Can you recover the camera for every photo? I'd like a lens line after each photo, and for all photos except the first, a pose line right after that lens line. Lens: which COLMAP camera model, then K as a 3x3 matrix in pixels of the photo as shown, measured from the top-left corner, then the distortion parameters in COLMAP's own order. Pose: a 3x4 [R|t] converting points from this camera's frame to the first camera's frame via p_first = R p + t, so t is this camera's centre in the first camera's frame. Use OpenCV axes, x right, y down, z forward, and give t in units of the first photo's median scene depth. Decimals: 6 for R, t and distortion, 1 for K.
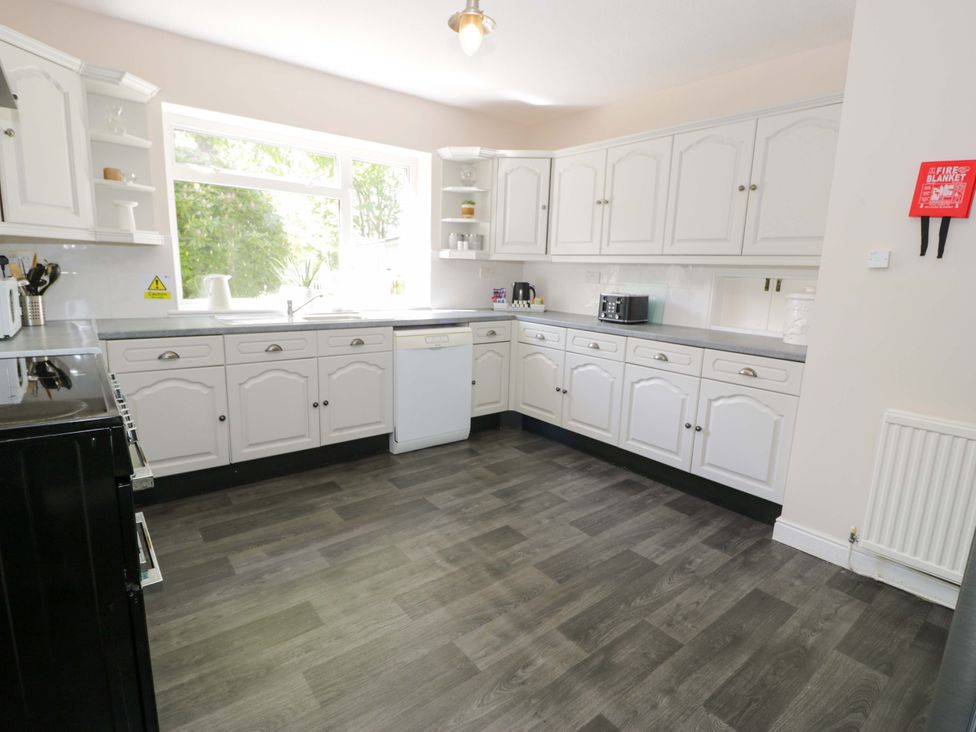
lens RADIAL K [[505.4, 0, 466.4], [0, 505.4, 352.2], [0, 0, 1]] dist [-0.003041, -0.009177]
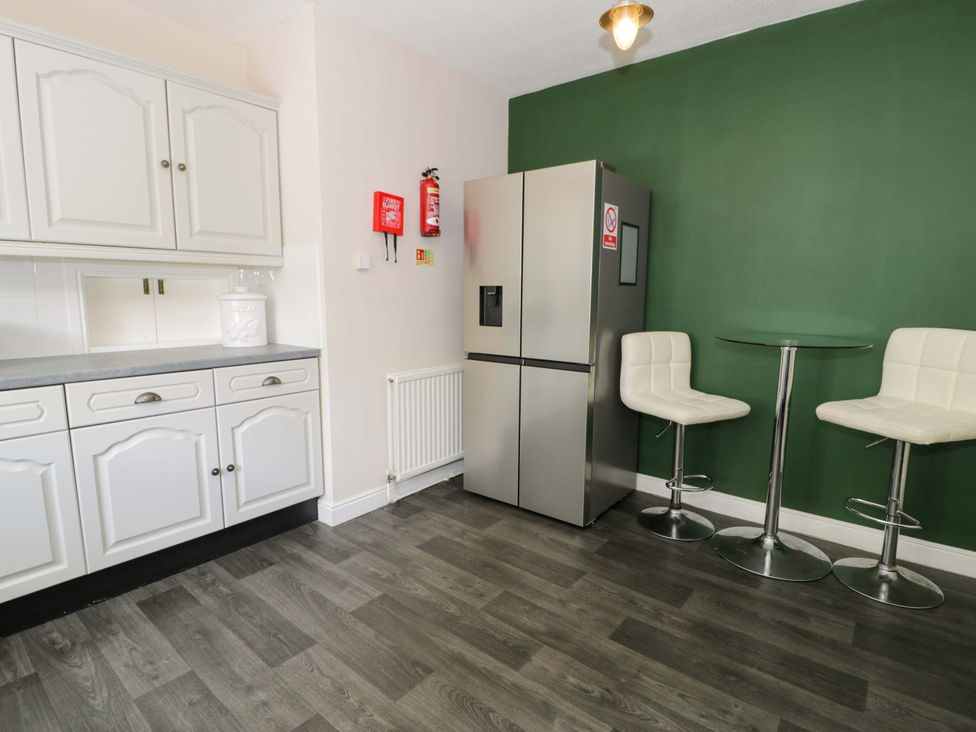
lens RADIAL K [[505.4, 0, 510.0], [0, 505.4, 360.6], [0, 0, 1]] dist [-0.003041, -0.009177]
pose [[-0.247810, -0.166216, 0.954444, -0.344669], [0.148959, 0.966921, 0.207064, -0.101380], [-0.957289, 0.193486, -0.214853, 0.651502]]
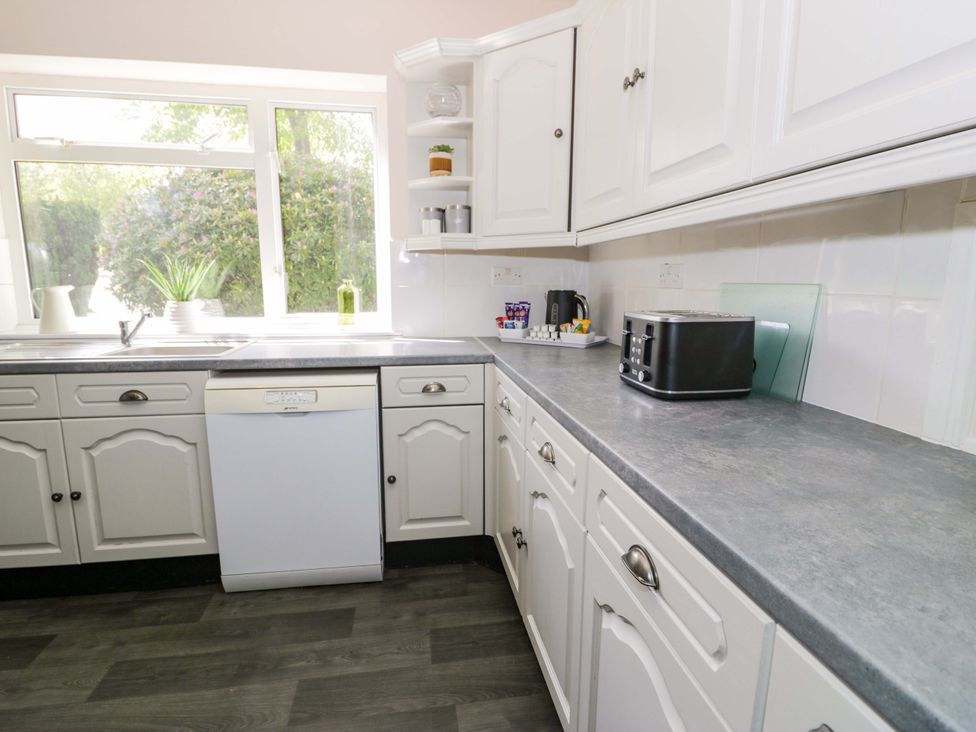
lens RADIAL K [[505.4, 0, 464.8], [0, 505.4, 357.6], [0, 0, 1]] dist [-0.003041, -0.009177]
pose [[0.883187, 0.045313, -0.466827, 0.392380], [-0.055593, 0.998419, -0.008264, -0.081290], [0.465715, 0.033251, 0.884310, 0.685500]]
